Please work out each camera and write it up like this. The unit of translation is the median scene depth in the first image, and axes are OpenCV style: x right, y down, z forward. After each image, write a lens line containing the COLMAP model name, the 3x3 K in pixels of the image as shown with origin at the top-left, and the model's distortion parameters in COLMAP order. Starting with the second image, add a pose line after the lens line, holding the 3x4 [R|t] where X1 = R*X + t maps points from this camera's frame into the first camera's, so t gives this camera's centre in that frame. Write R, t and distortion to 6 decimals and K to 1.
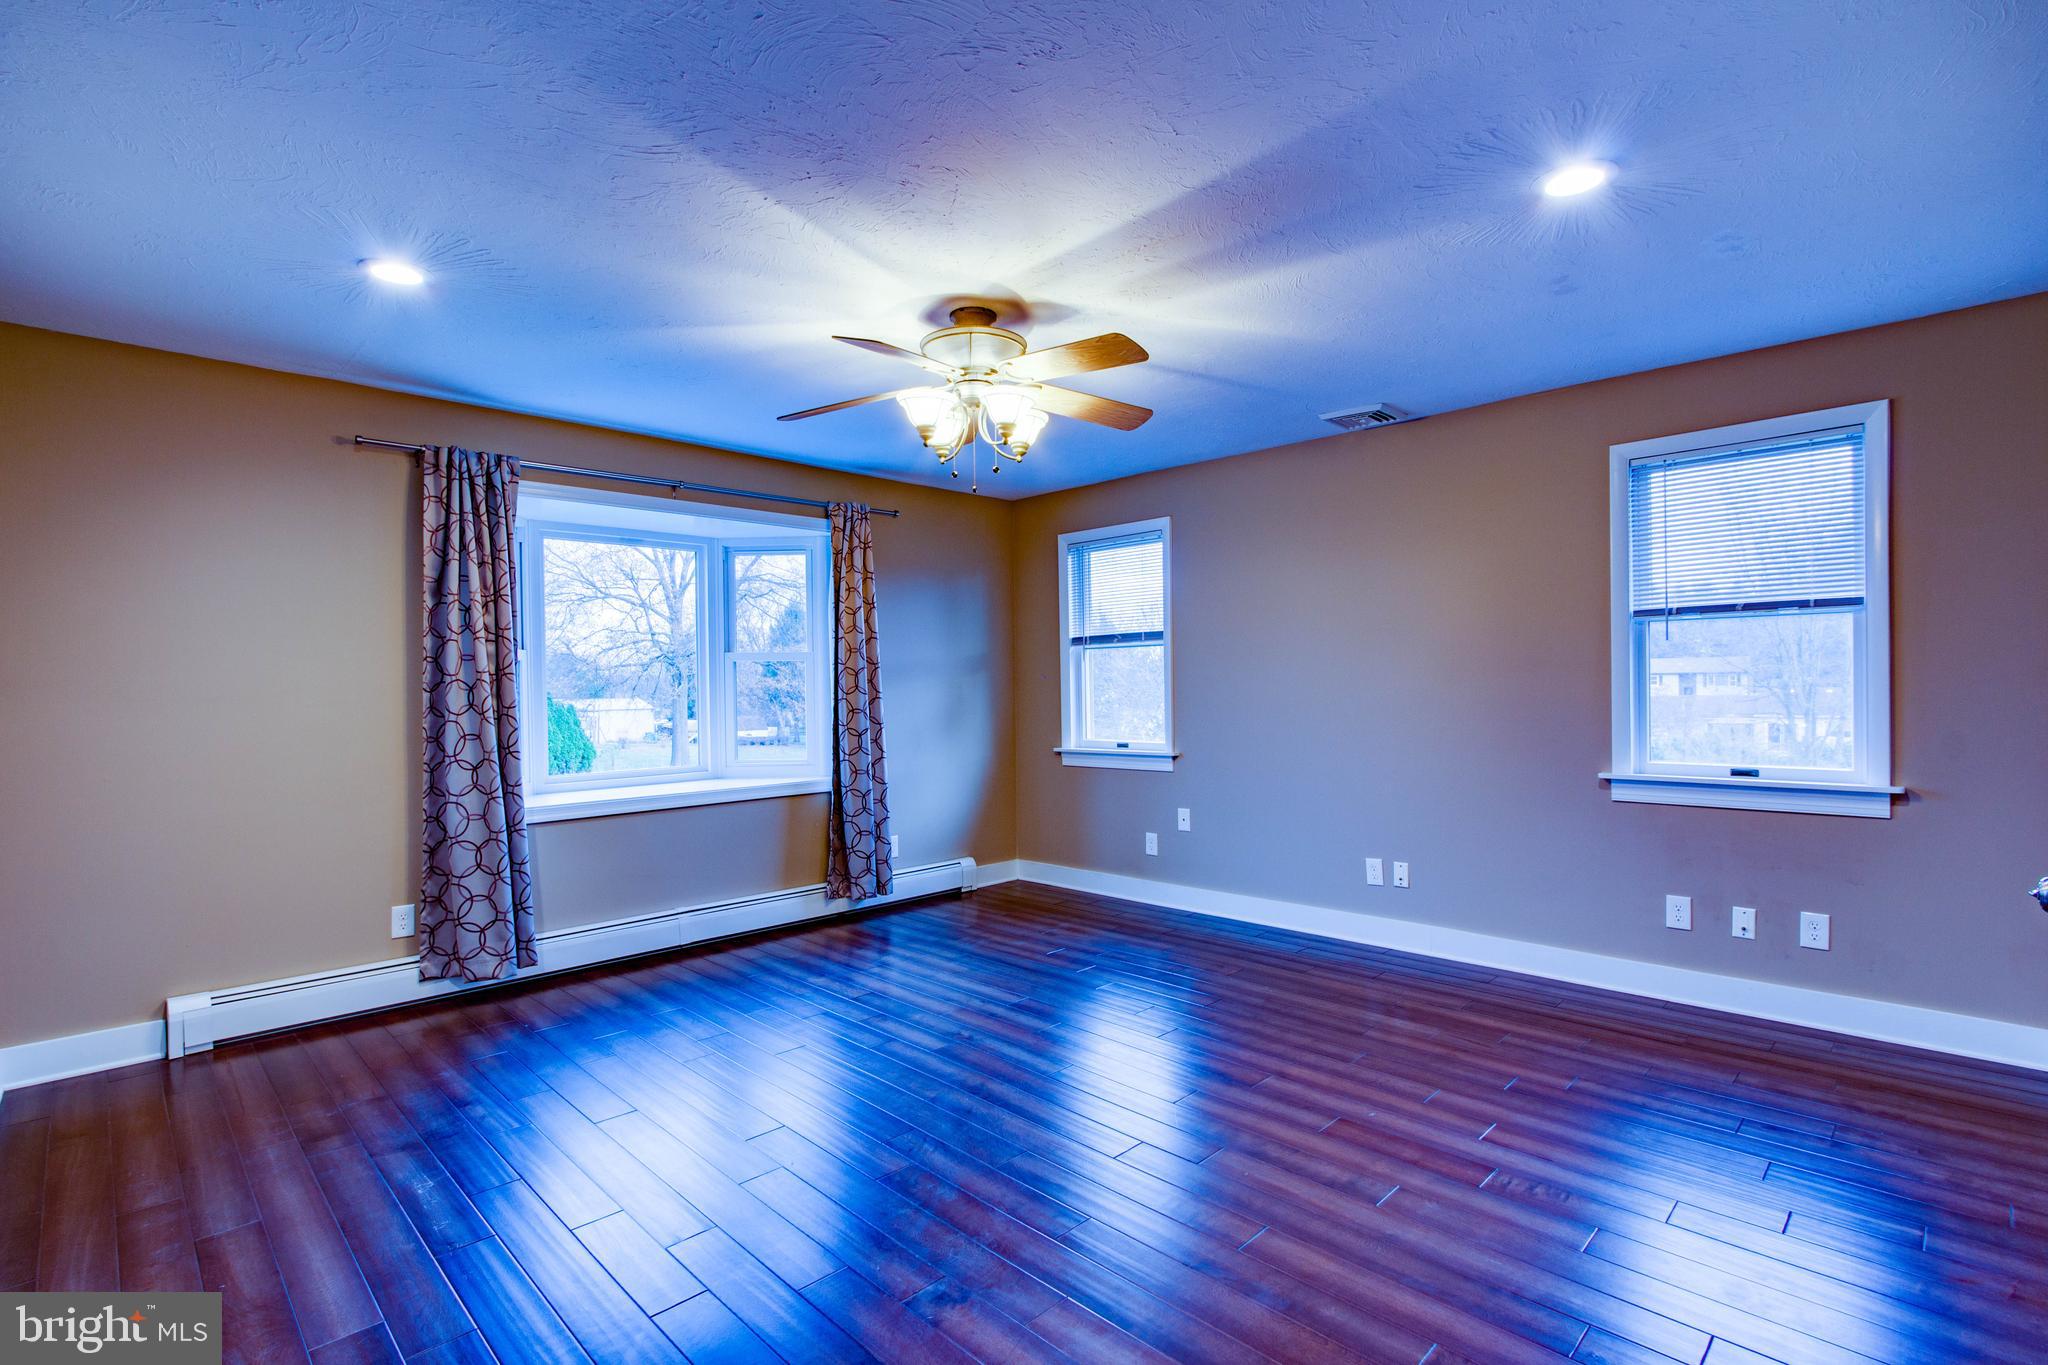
lens RADIAL K [[977.7, 0, 1031.7], [0, 977.7, 678.7], [0, 0, 1]] dist [-0.010102, -0.000603]
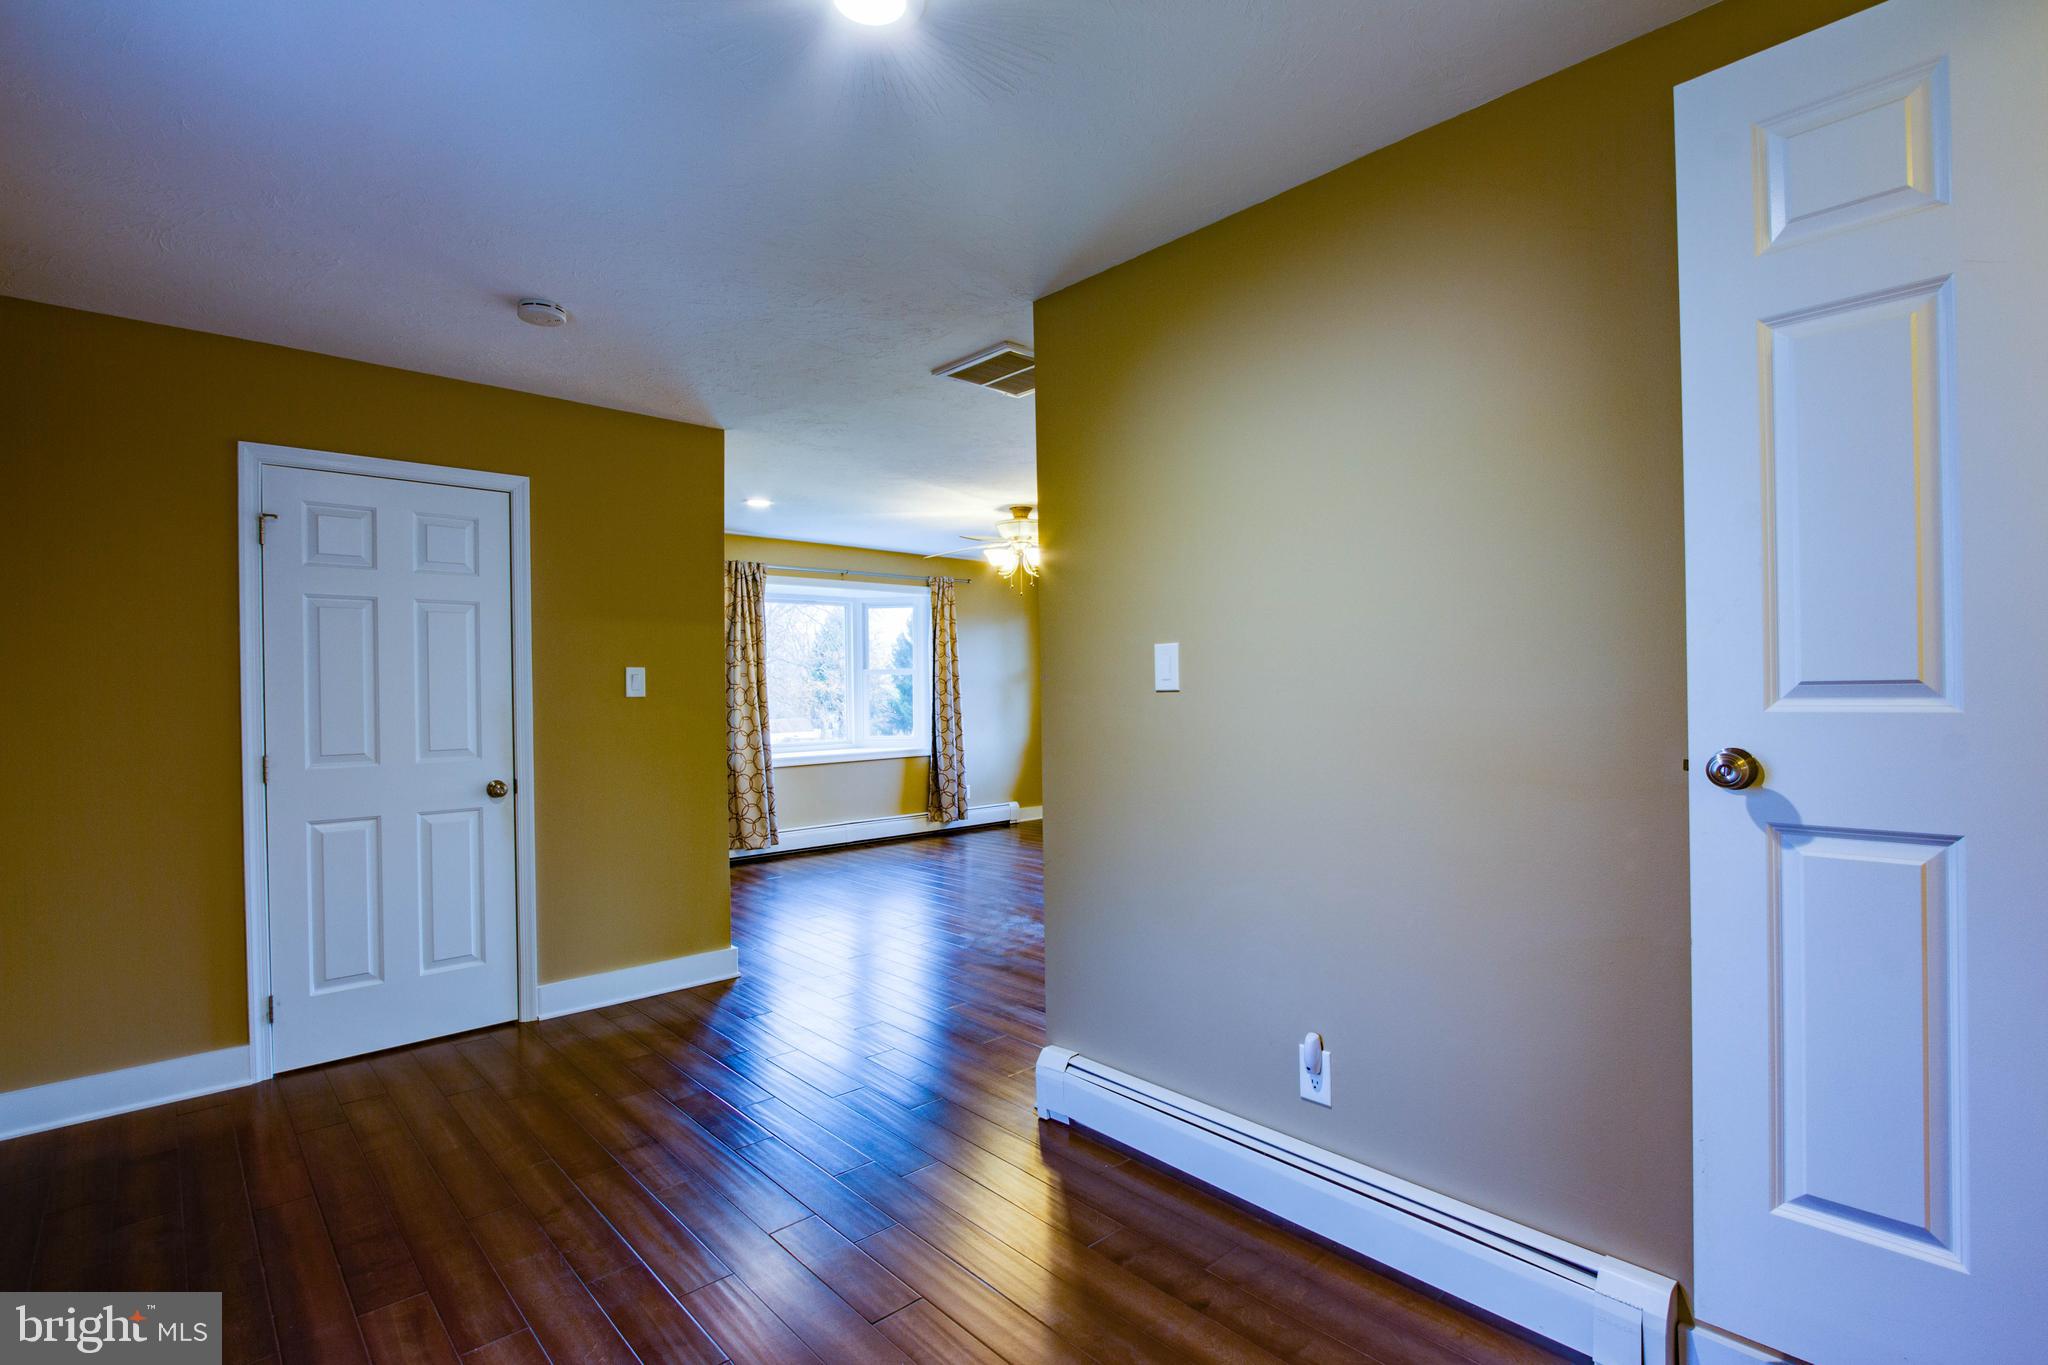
lens RADIAL K [[977.7, 0, 1026.8], [0, 977.7, 675.7], [0, 0, 1]] dist [-0.010102, -0.000603]
pose [[0.999051, -0.000952, -0.043553, 0.024897], [0.000672, 0.999979, -0.006456, -0.005847], [0.043559, 0.006421, 0.999030, -0.613620]]
